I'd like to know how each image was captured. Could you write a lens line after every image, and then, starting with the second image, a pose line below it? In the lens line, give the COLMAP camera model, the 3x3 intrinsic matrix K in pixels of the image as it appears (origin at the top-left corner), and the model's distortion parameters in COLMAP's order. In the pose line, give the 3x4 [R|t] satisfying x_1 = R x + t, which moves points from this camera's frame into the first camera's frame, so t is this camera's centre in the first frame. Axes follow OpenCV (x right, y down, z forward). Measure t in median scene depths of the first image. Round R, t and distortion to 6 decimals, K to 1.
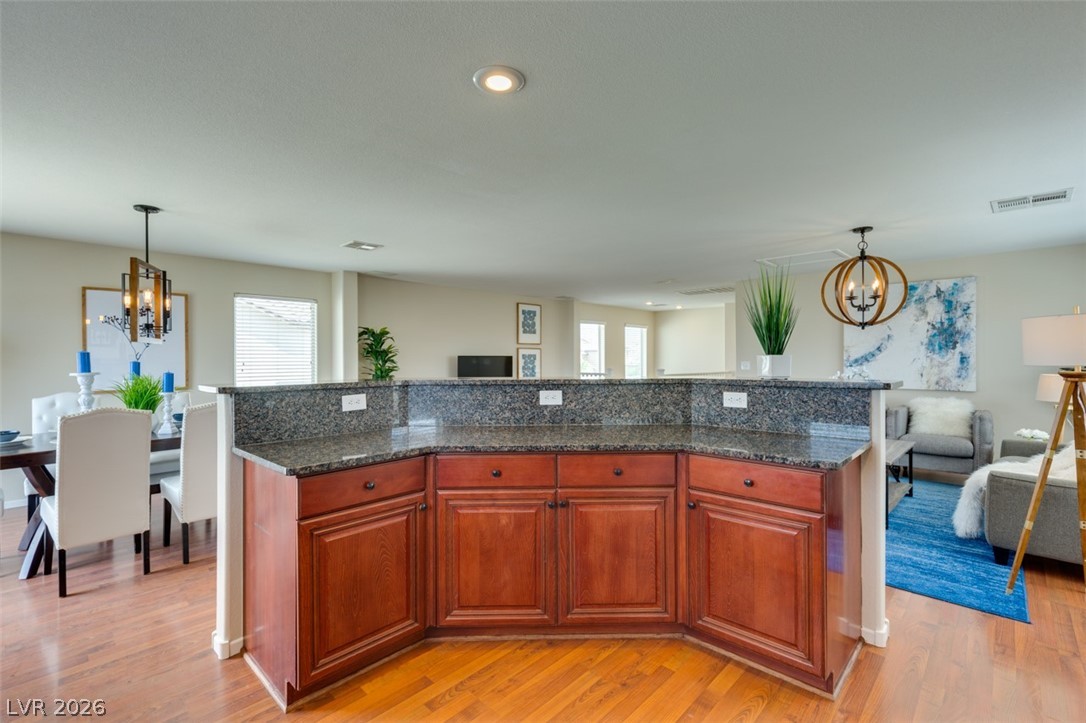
lens RADIAL K [[487.4, 0, 544.6], [0, 487.4, 359.1], [0, 0, 1]] dist [0.004982, -0.001254]
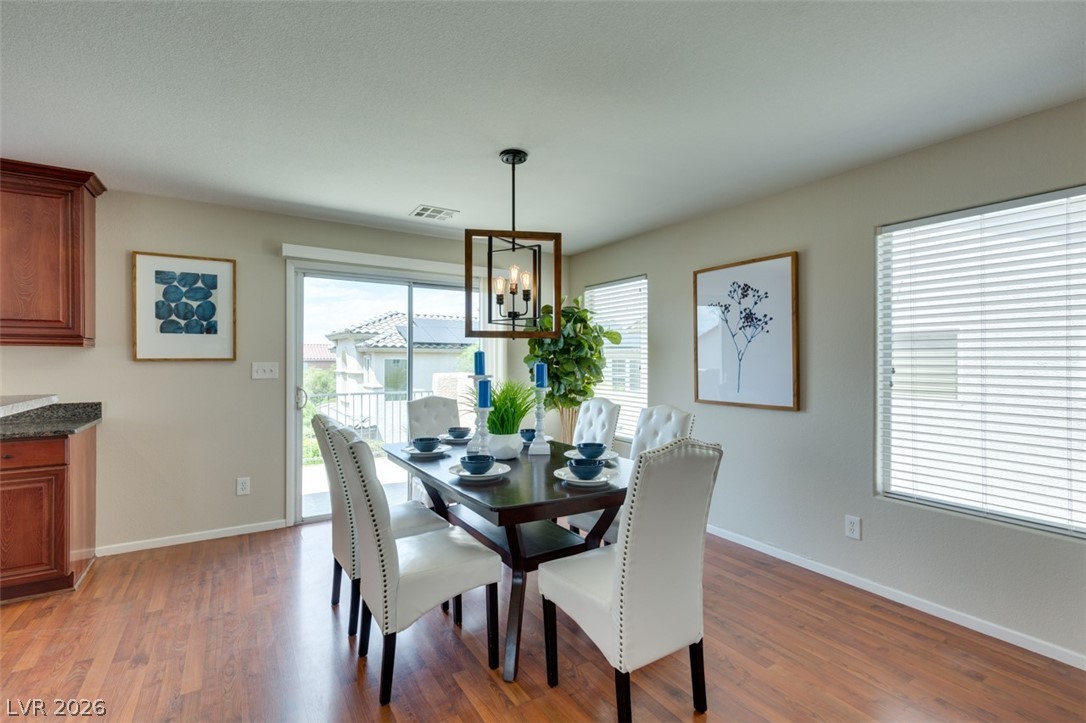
lens RADIAL K [[487.4, 0, 542.9], [0, 487.4, 358.4], [0, 0, 1]] dist [0.004982, -0.001254]
pose [[-0.254334, 0.000732, -0.967116, -0.094428], [-0.001314, 0.999999, 0.001102, -0.002616], [0.967116, 0.001551, -0.254333, 1.032835]]
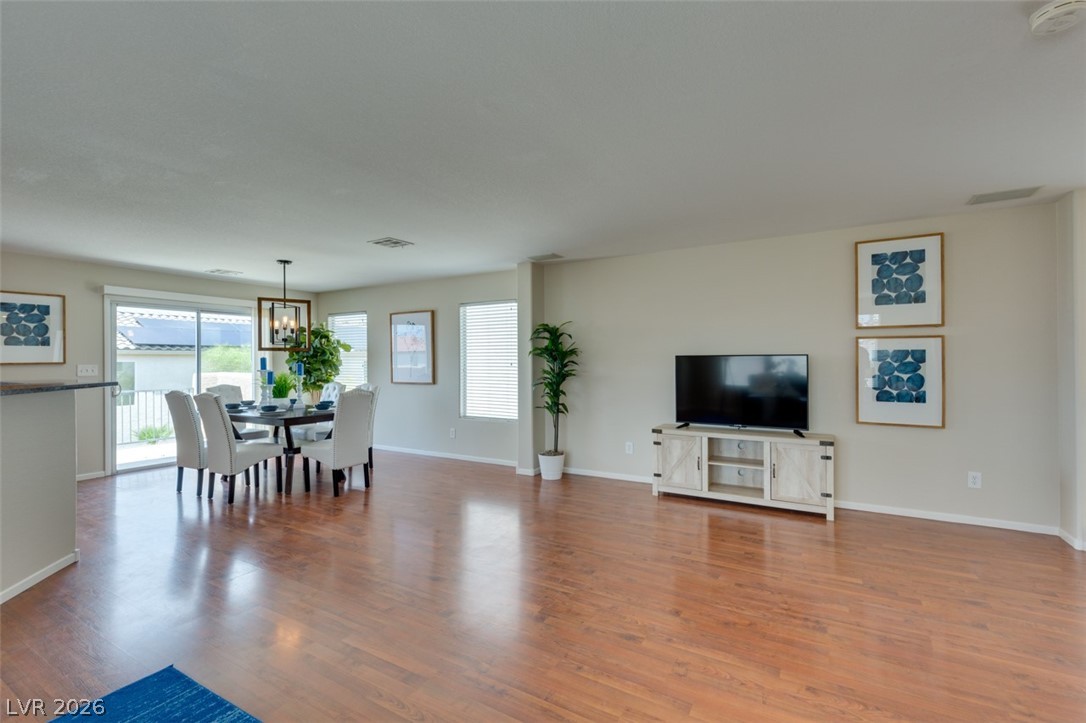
lens RADIAL K [[487.4, 0, 545.0], [0, 487.4, 359.0], [0, 0, 1]] dist [0.004982, -0.001254]
pose [[0.221434, 0.001463, -0.975174, 0.698545], [0.004128, 0.999989, 0.002438, -0.007303], [0.975167, -0.004566, 0.221426, 1.215769]]
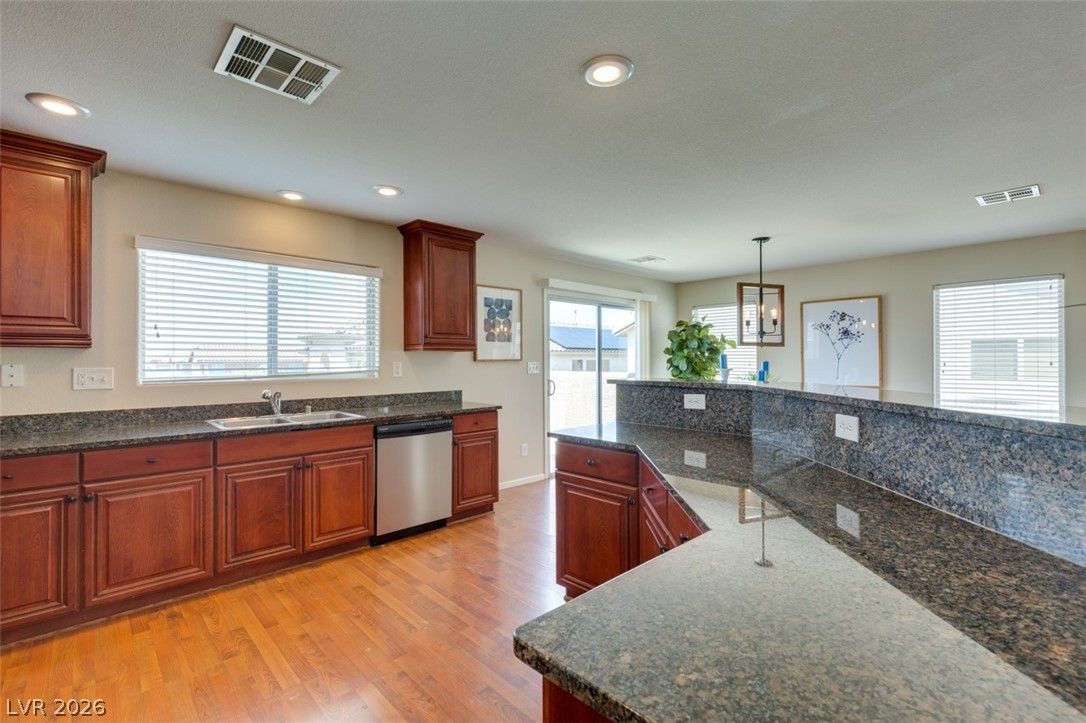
lens RADIAL K [[487.4, 0, 537.5], [0, 487.4, 359.6], [0, 0, 1]] dist [0.004982, -0.001254]
pose [[-0.065917, 0.003129, -0.997820, 0.402816], [0.002691, 0.999992, 0.002958, -0.003599], [0.997821, -0.002490, -0.065925, 0.426183]]
